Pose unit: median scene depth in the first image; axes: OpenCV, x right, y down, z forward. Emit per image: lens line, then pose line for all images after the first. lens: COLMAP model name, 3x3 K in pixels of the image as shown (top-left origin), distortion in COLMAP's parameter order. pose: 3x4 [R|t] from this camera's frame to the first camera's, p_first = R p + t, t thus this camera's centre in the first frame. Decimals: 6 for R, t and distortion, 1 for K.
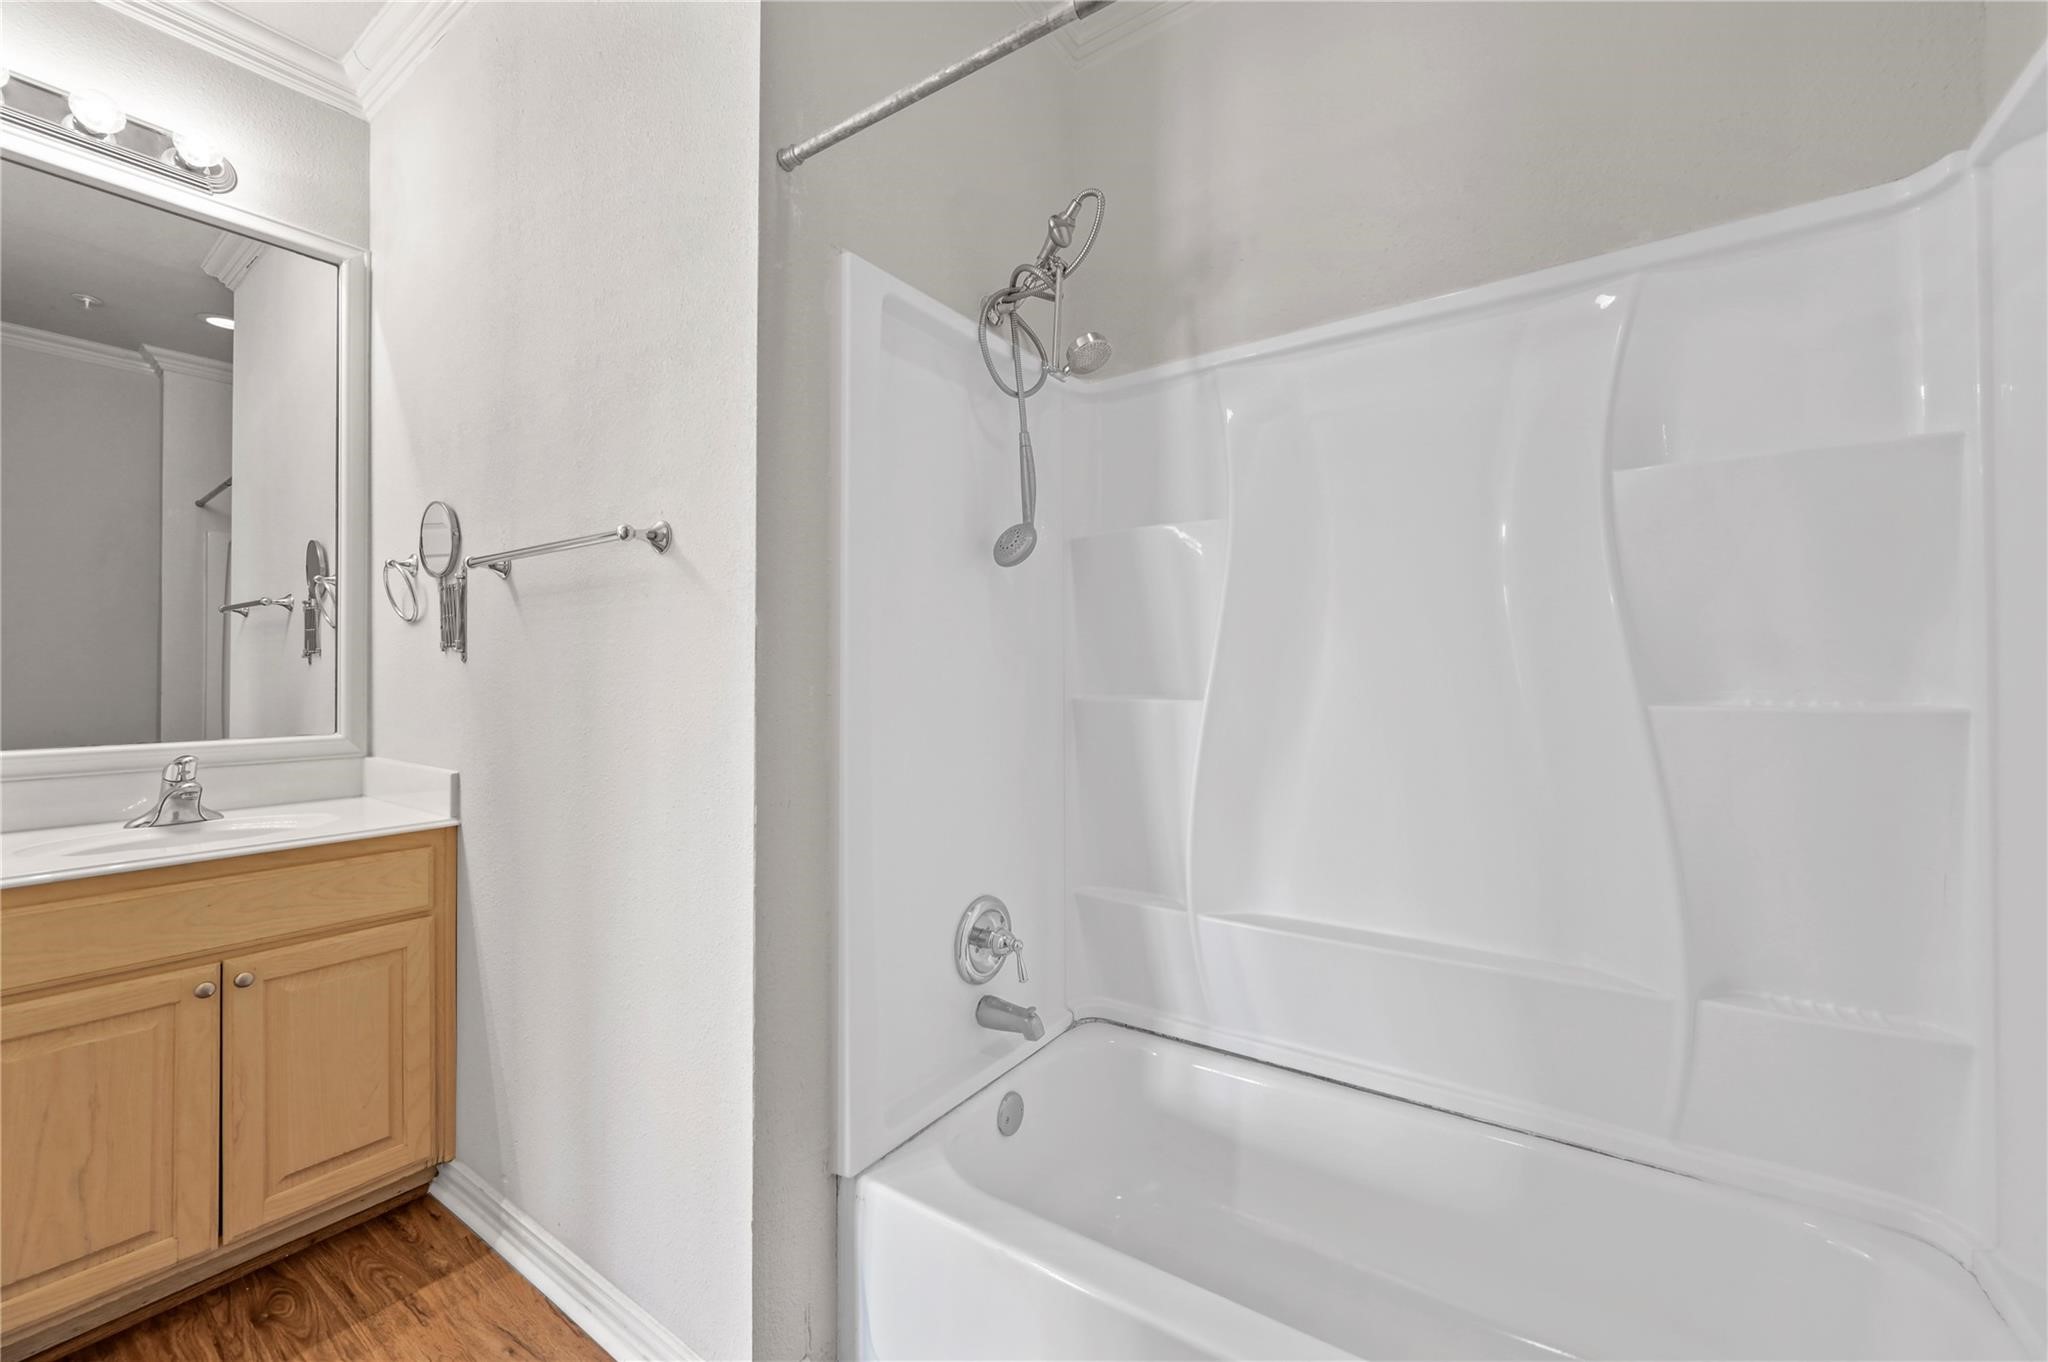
lens RADIAL K [[806.1, 0, 1024.4], [0, 806.1, 666.3], [0, 0, 1]] dist [0.004023, -0.000554]
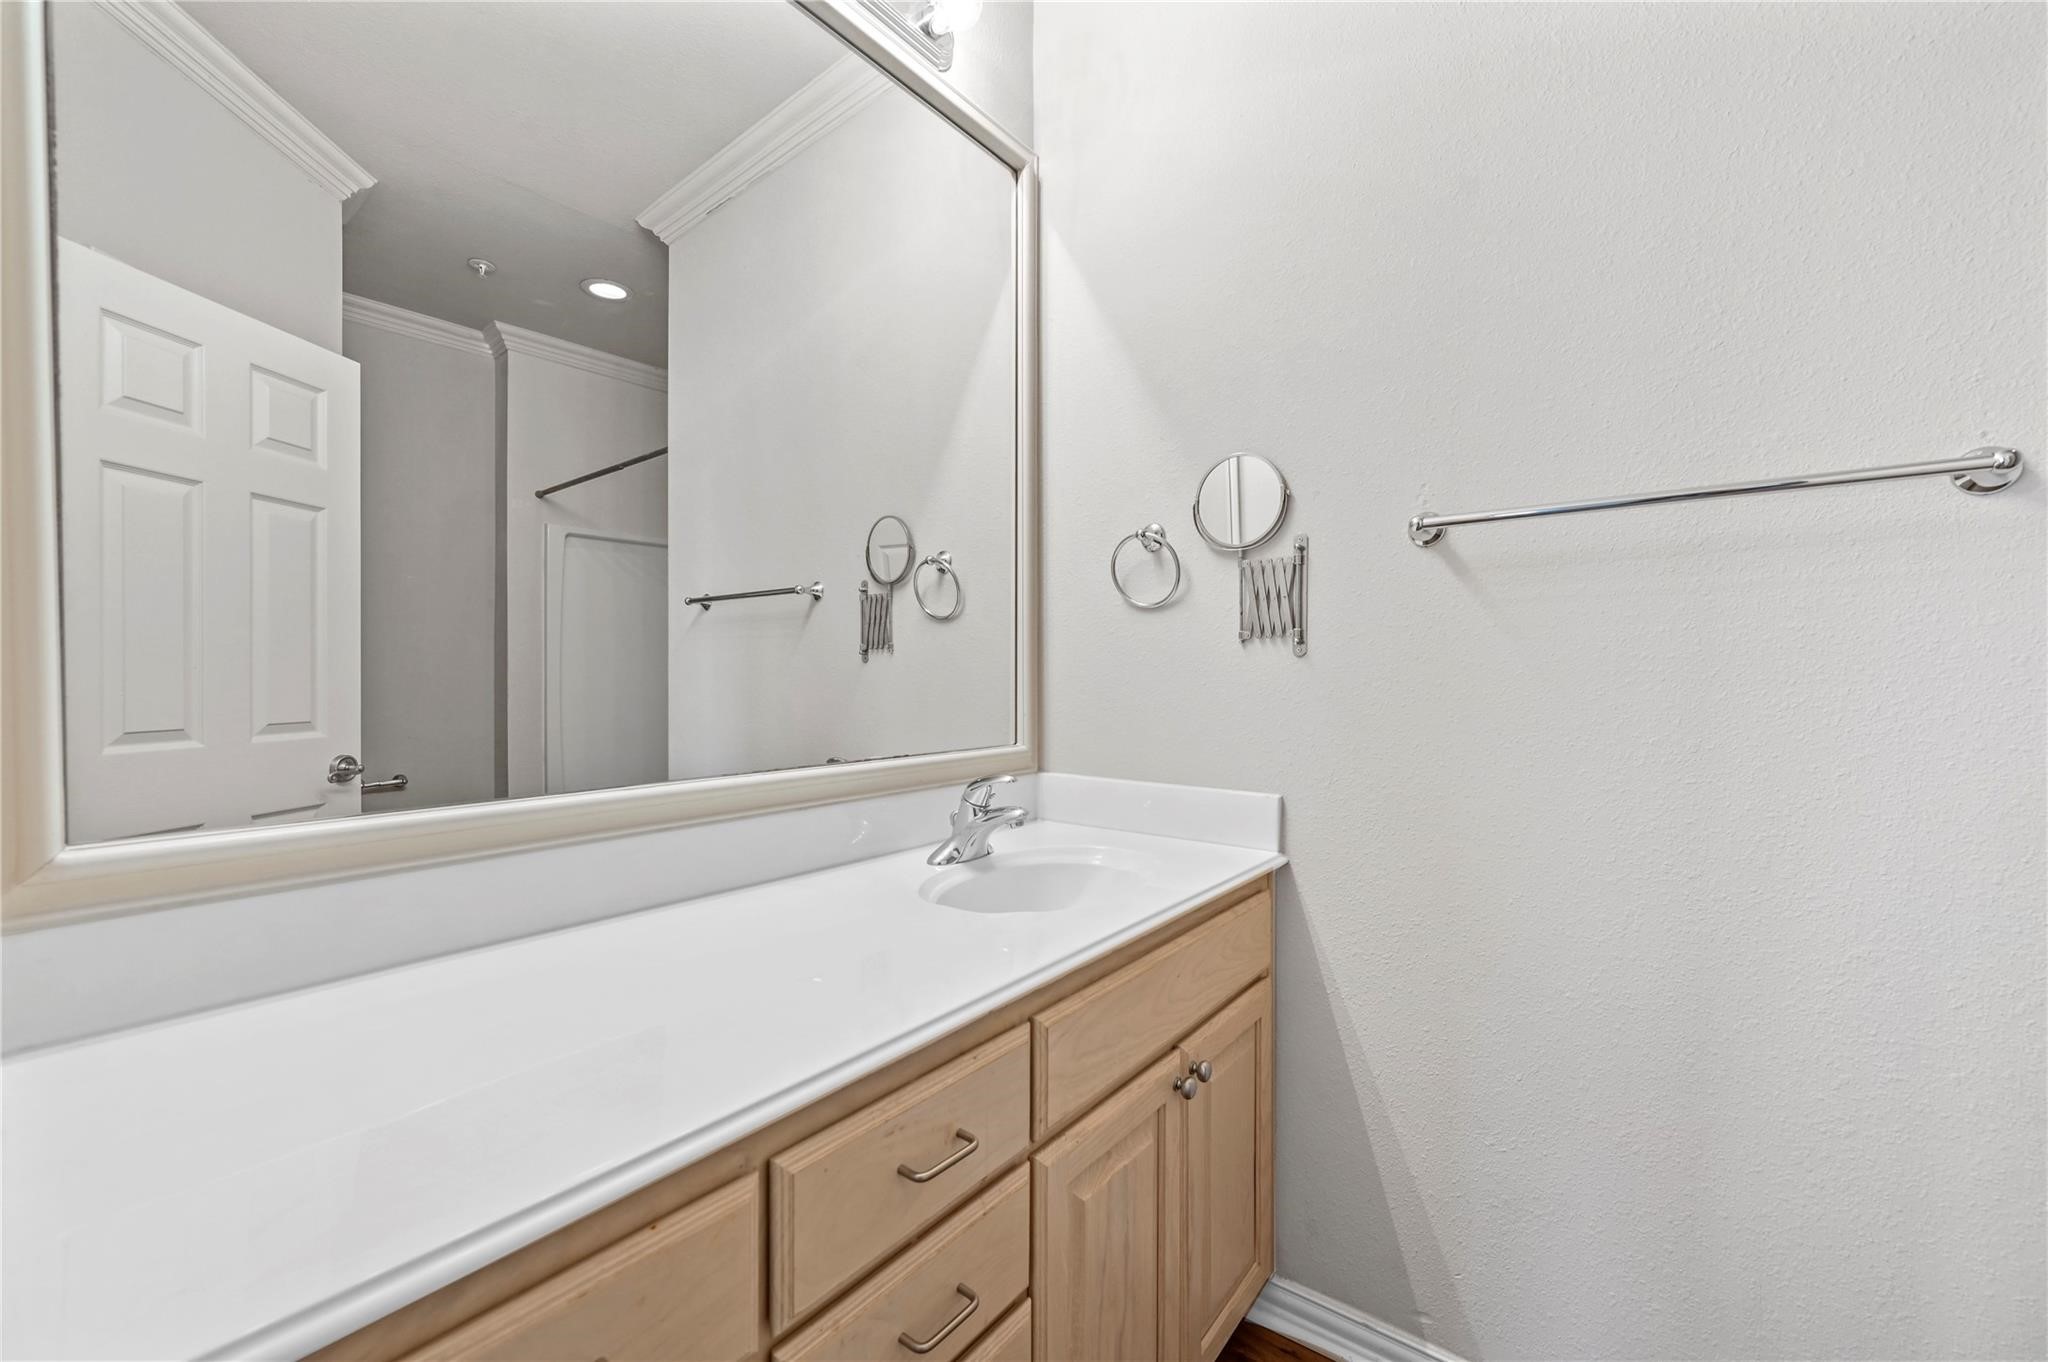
lens RADIAL K [[806.1, 0, 1025.6], [0, 806.1, 690.6], [0, 0, 1]] dist [0.004023, -0.000554]
pose [[0.998640, -0.000066, -0.052141, -0.783809], [0.001451, 0.999647, 0.026536, 0.005273], [0.052121, -0.026575, 0.998287, 0.171173]]
